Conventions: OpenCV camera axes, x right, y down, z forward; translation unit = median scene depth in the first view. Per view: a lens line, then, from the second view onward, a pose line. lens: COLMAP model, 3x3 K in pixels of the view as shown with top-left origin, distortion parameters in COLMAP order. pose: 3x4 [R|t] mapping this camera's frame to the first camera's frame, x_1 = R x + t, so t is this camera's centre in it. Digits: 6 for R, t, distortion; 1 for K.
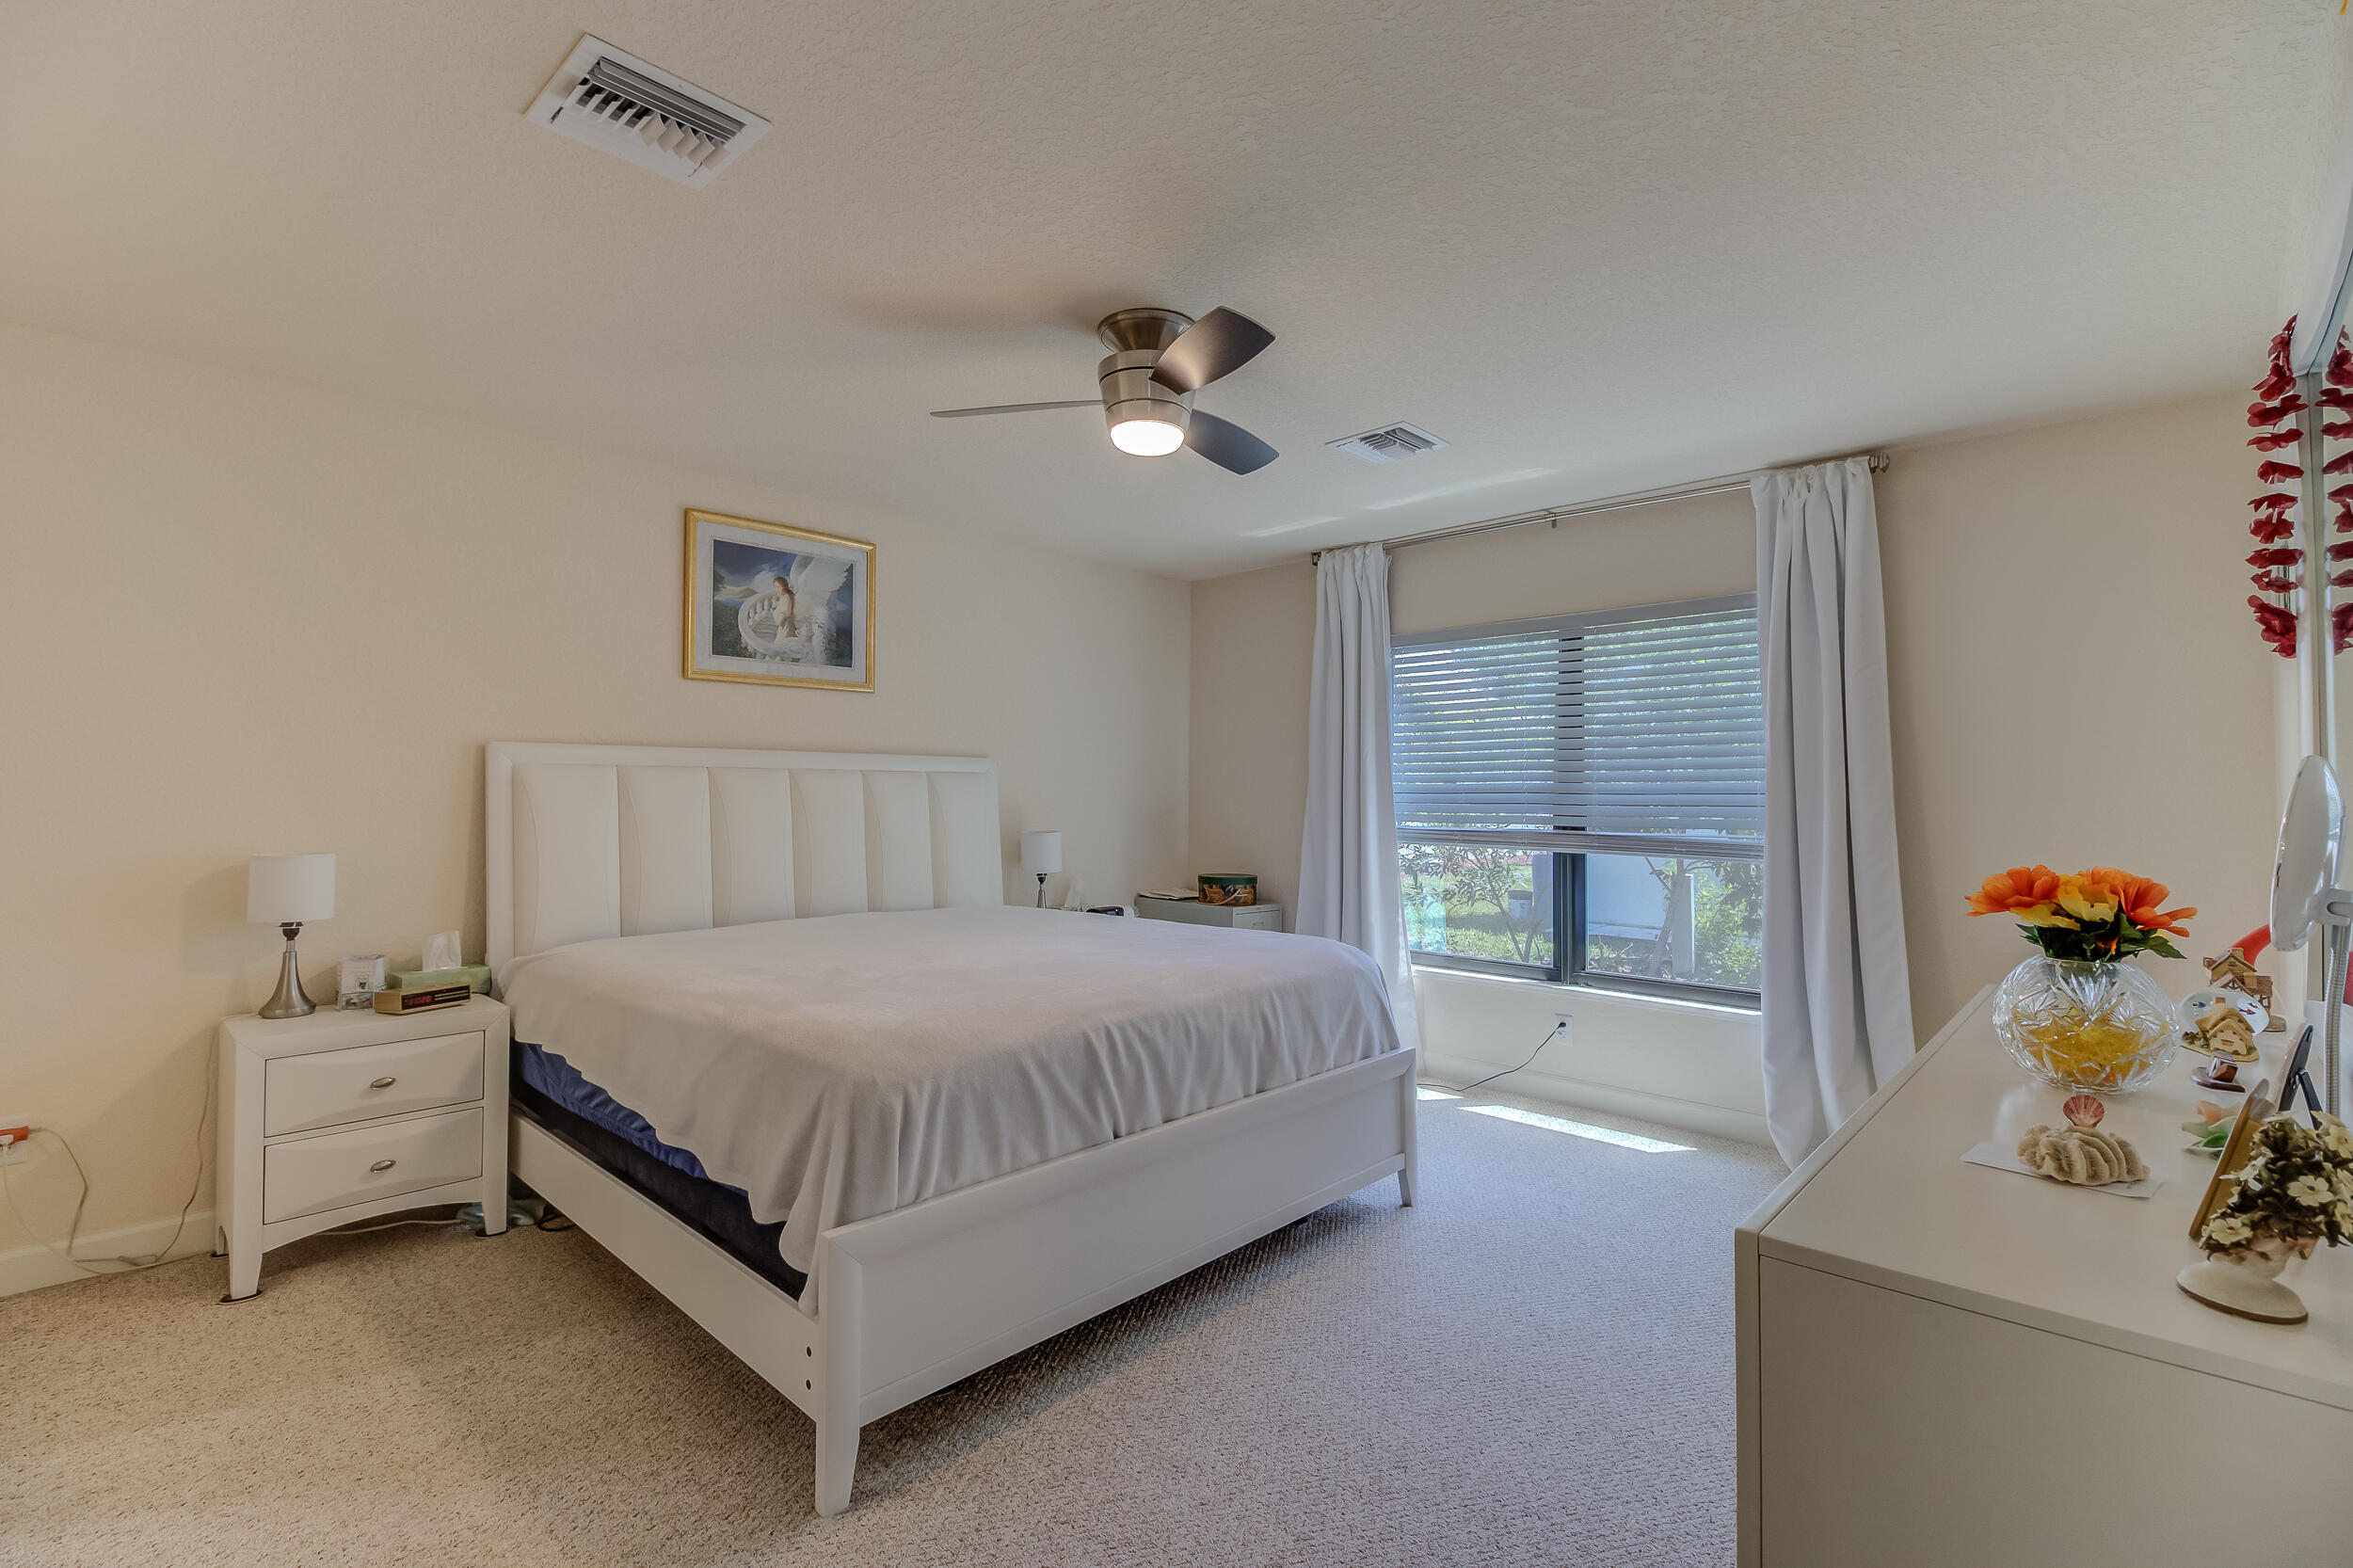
lens RADIAL K [[1064.9, 0, 1176.5], [0, 1064.9, 784.0], [0, 0, 1]] dist [0.001783, -0.000007]
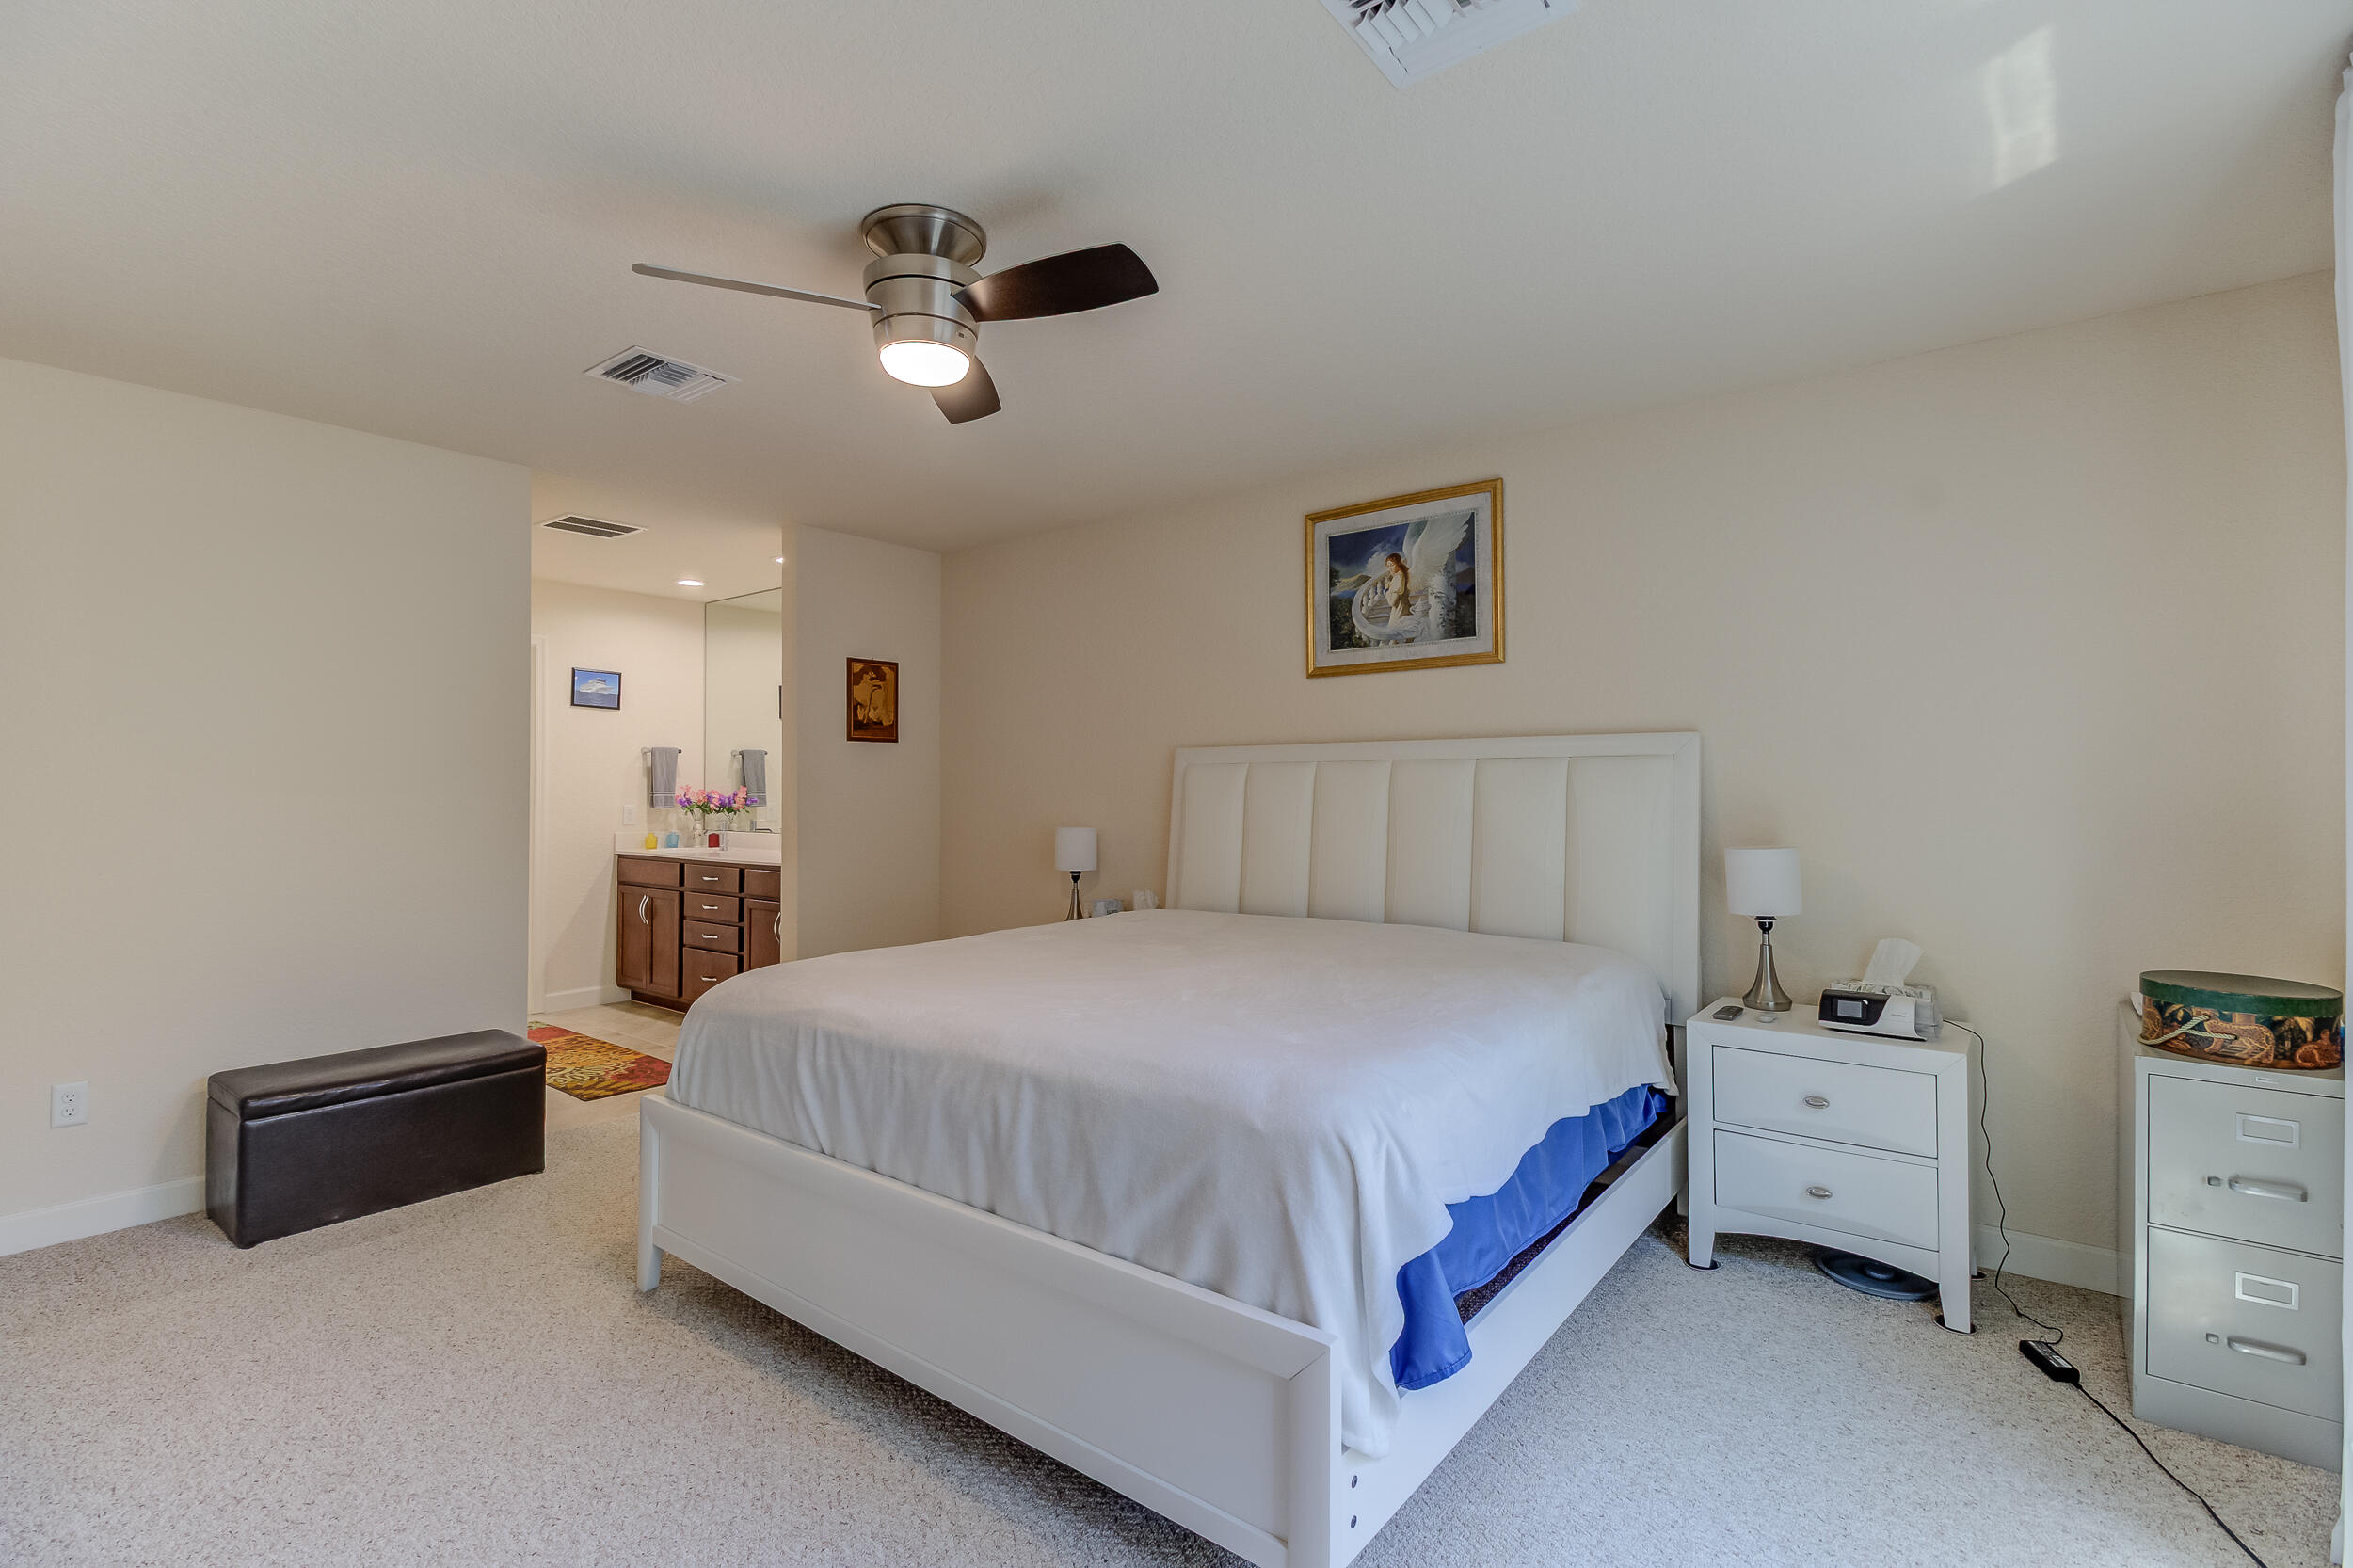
lens RADIAL K [[1081.6, 0, 1176.5], [0, 1081.6, 784.0], [0, 0, 1]] dist [-0.016631, 0.000103]
pose [[0.087017, -0.016287, -0.996074, 0.544058], [0.005100, 0.999861, -0.015904, 0.019023], [0.996194, -0.003696, 0.087088, 0.736178]]
